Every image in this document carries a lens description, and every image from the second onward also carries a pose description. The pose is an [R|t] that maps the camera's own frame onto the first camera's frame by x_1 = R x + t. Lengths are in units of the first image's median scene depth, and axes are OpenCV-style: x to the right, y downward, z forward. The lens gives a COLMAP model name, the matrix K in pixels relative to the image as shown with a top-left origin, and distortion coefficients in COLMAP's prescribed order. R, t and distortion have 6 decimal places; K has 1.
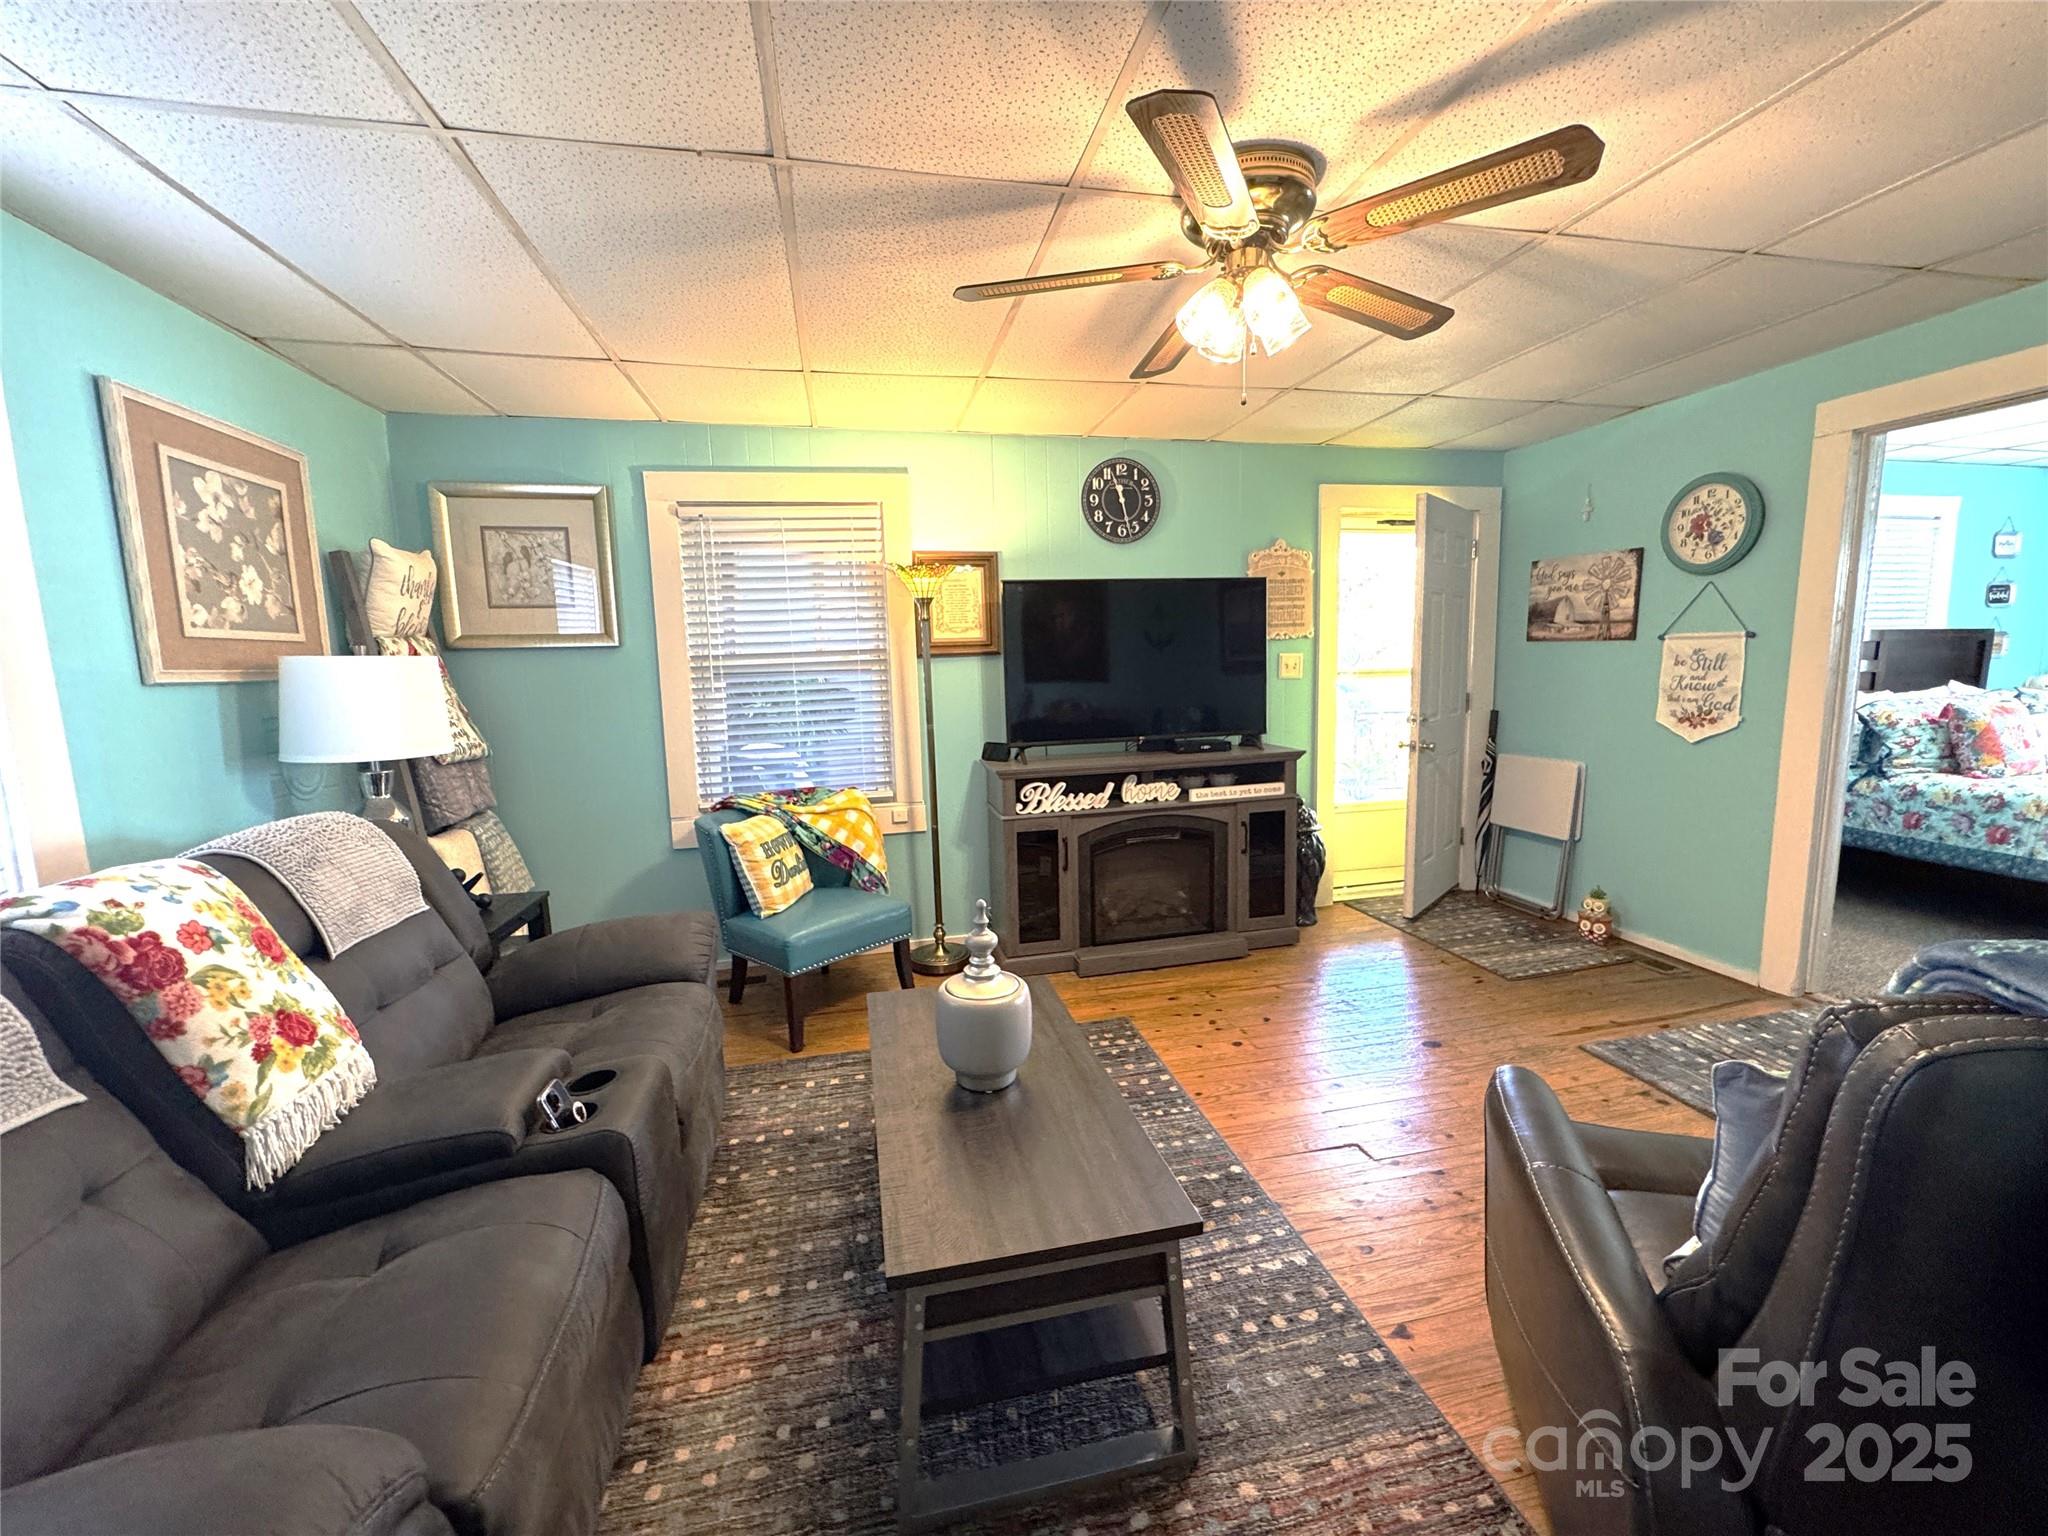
lens RADIAL K [[820.6, 0, 1024.0], [0, 820.6, 768.0], [0, 0, 1]] dist [-0.002239, -0.000225]
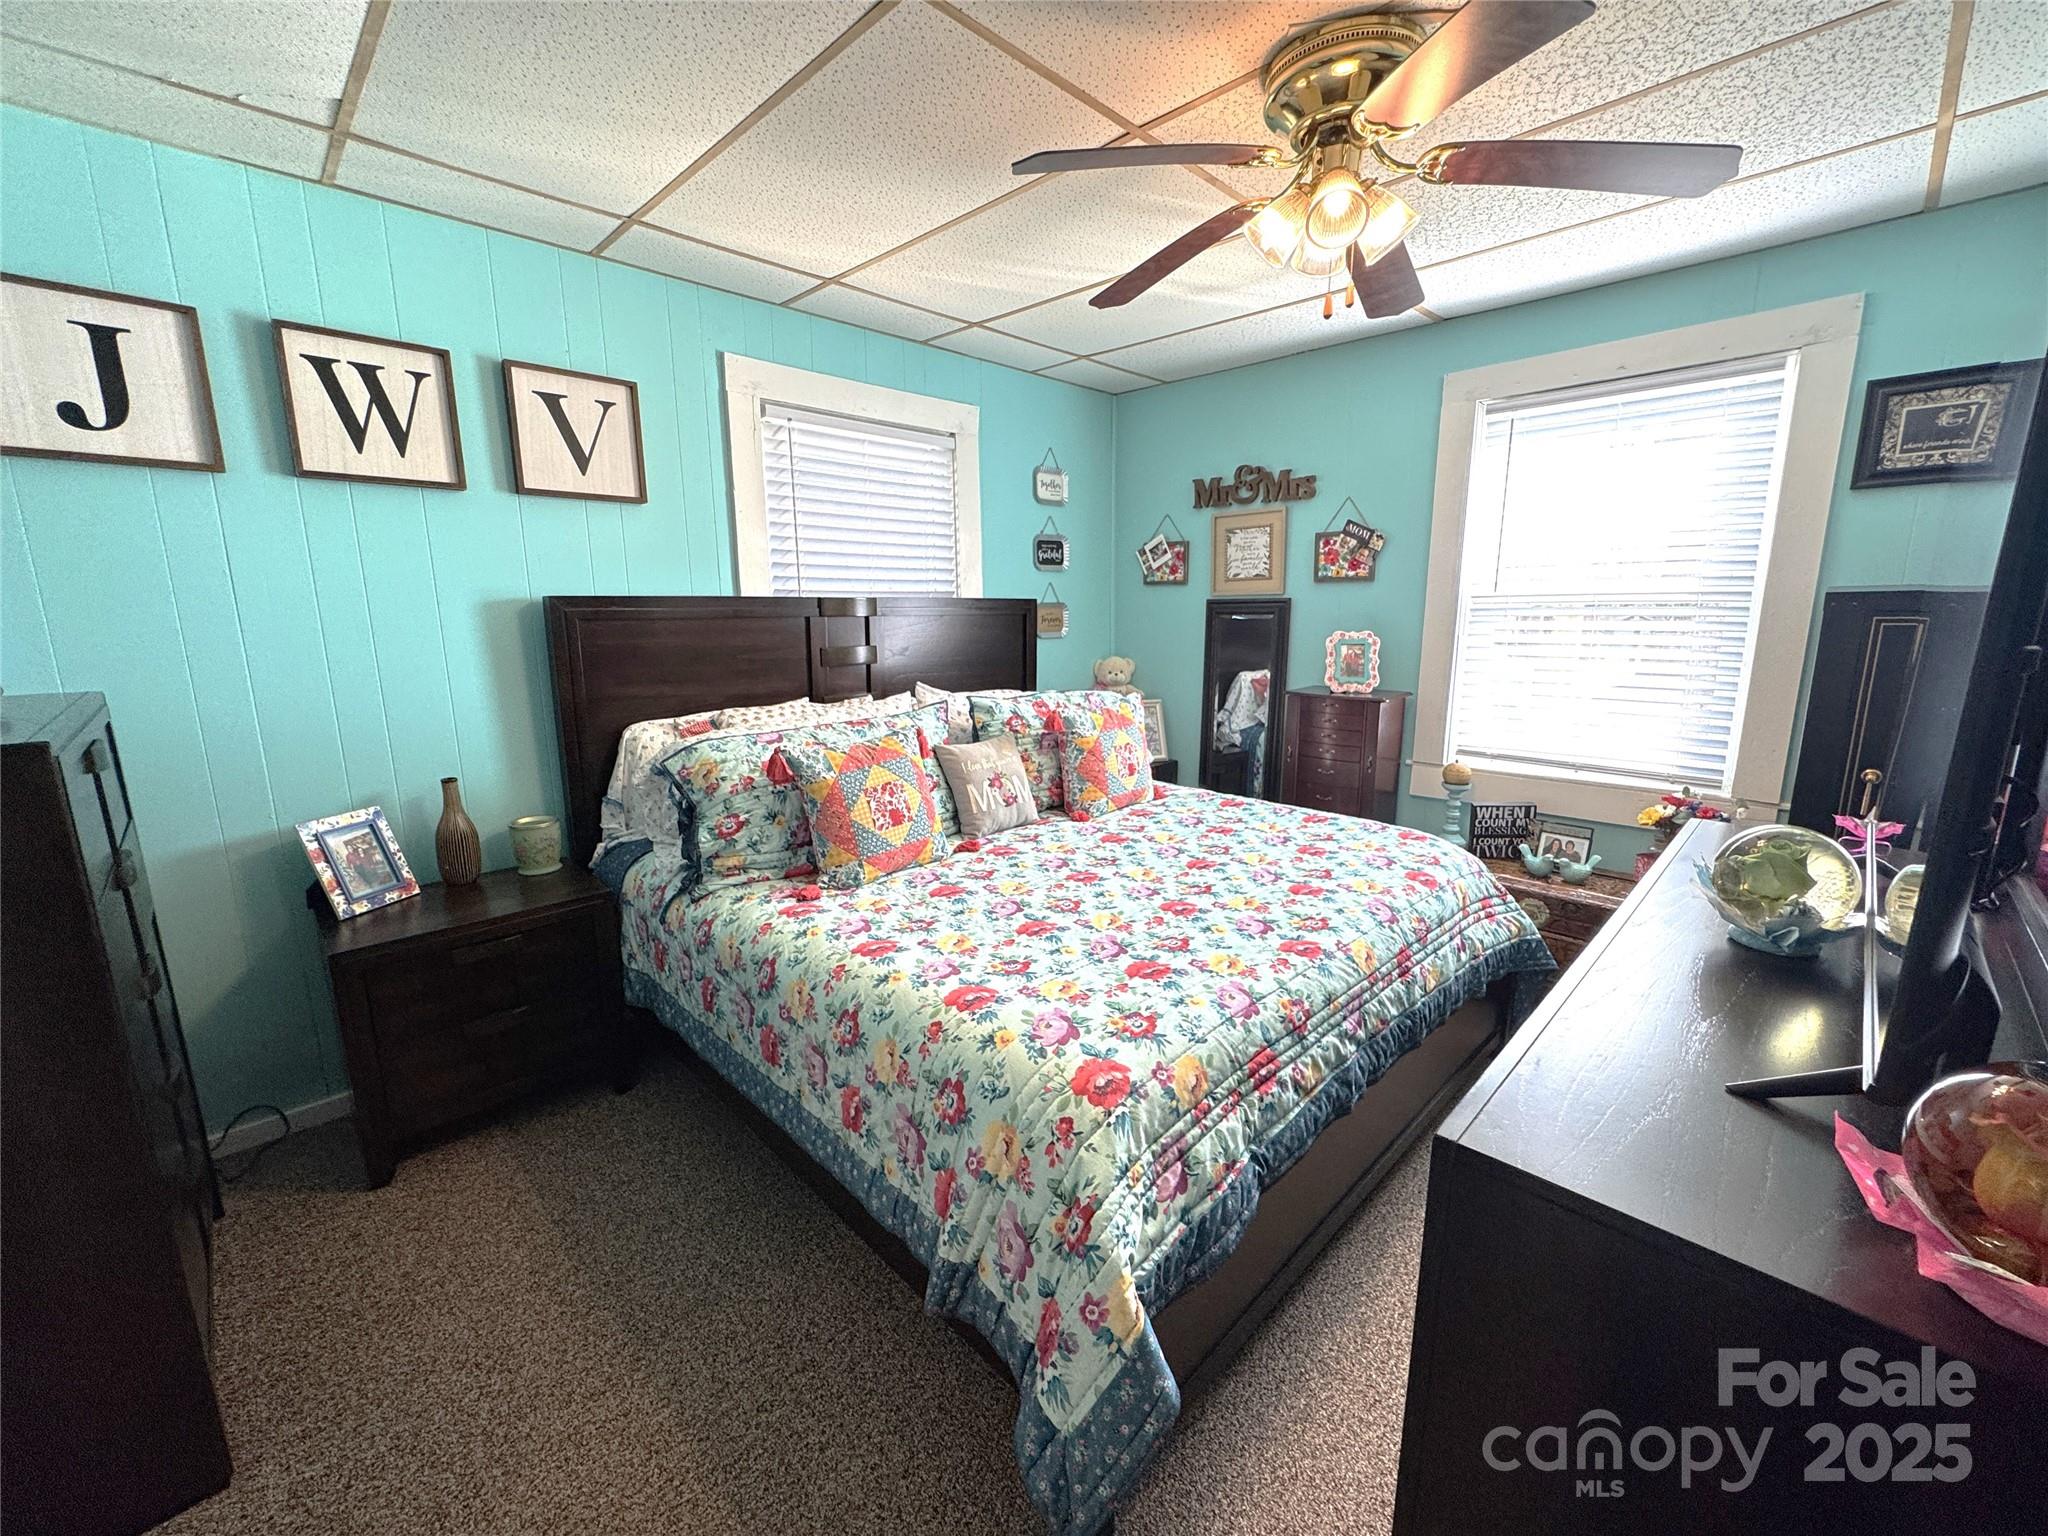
lens RADIAL K [[820.6, 0, 1024.0], [0, 820.6, 768.0], [0, 0, 1]] dist [-0.002239, -0.000225]
pose [[0.841274, -0.091882, 0.532744, 0.778537], [0.059964, 0.995230, 0.076955, -0.076992], [-0.537273, -0.032795, 0.842770, 0.379599]]
